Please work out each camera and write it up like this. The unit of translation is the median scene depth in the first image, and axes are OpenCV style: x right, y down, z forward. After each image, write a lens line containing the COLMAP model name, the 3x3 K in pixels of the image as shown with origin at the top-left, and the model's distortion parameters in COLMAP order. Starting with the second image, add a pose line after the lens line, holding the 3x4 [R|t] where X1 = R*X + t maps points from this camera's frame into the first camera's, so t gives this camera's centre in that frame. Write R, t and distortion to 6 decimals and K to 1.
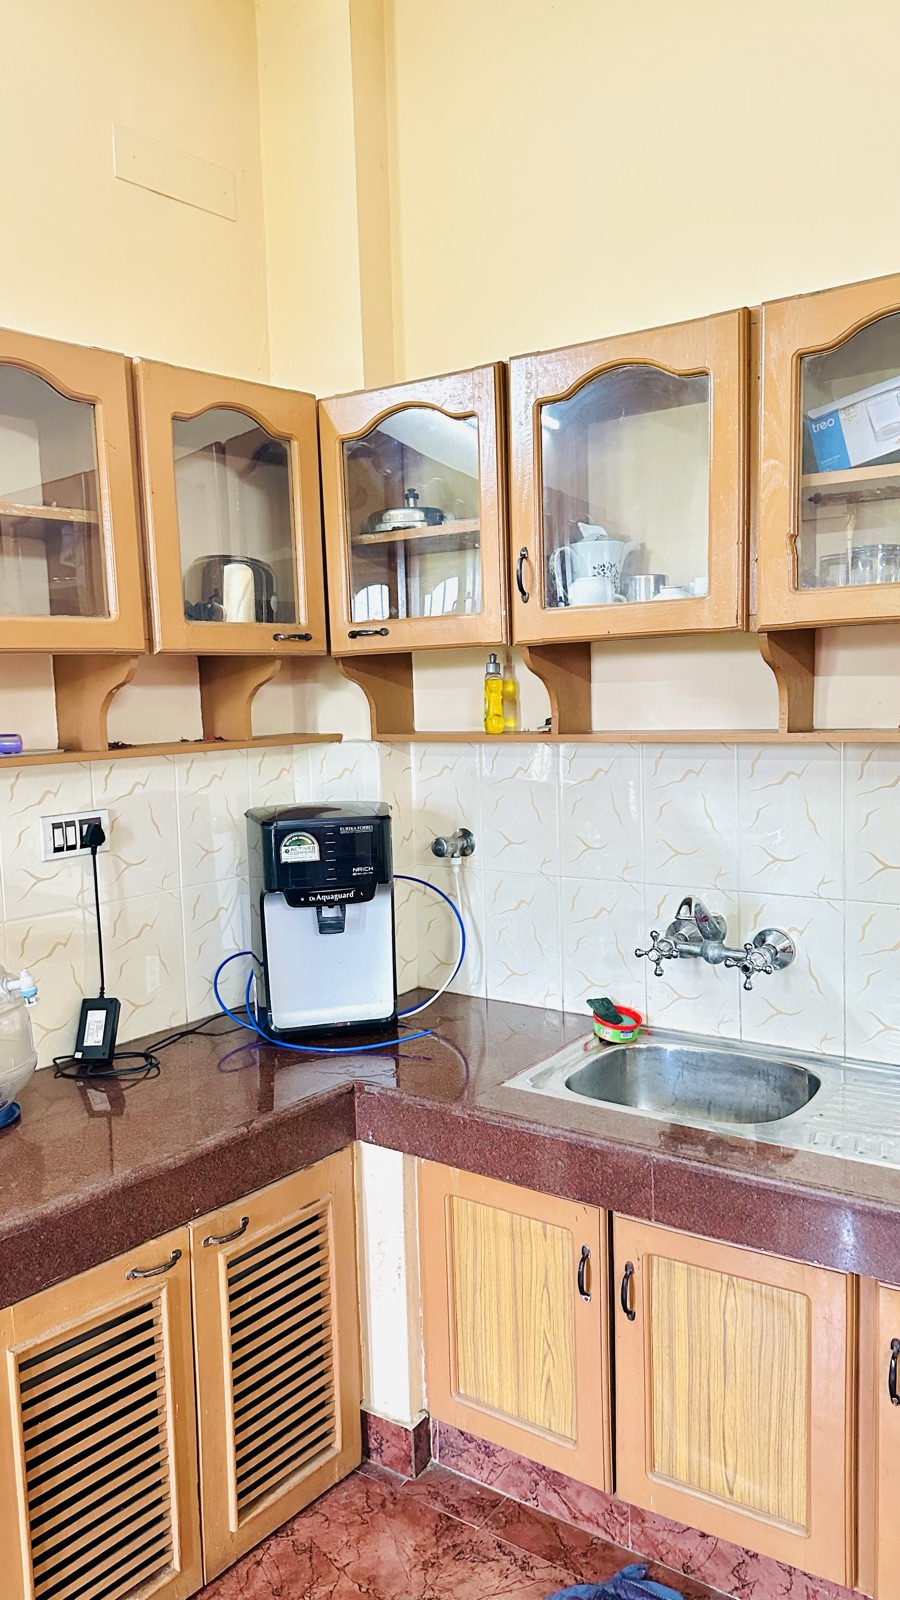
lens RADIAL K [[1261.7, 0, 450.0], [0, 1261.7, 800.0], [0, 0, 1]] dist [0.003843, -0.002111]
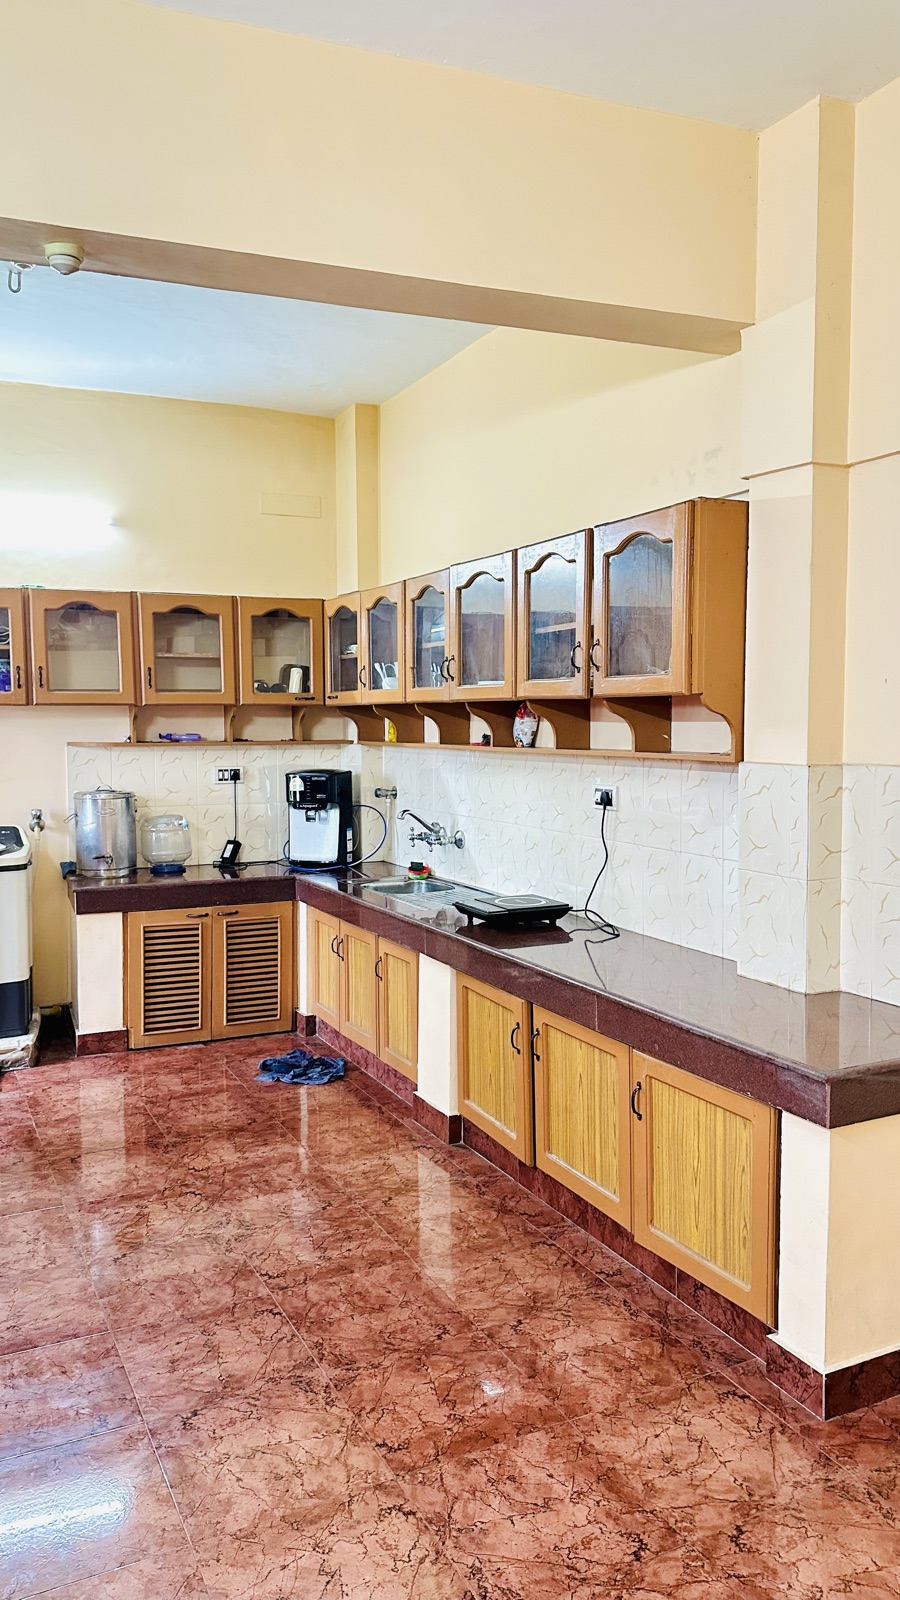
lens RADIAL K [[1261.7, 0, 450.0], [0, 1261.7, 800.0], [0, 0, 1]] dist [0.003843, -0.002111]
pose [[0.869460, 0.064186, -0.489815, 1.302382], [-0.071716, 0.997419, 0.003402, 0.035986], [0.488769, 0.032169, 0.871820, -0.973130]]
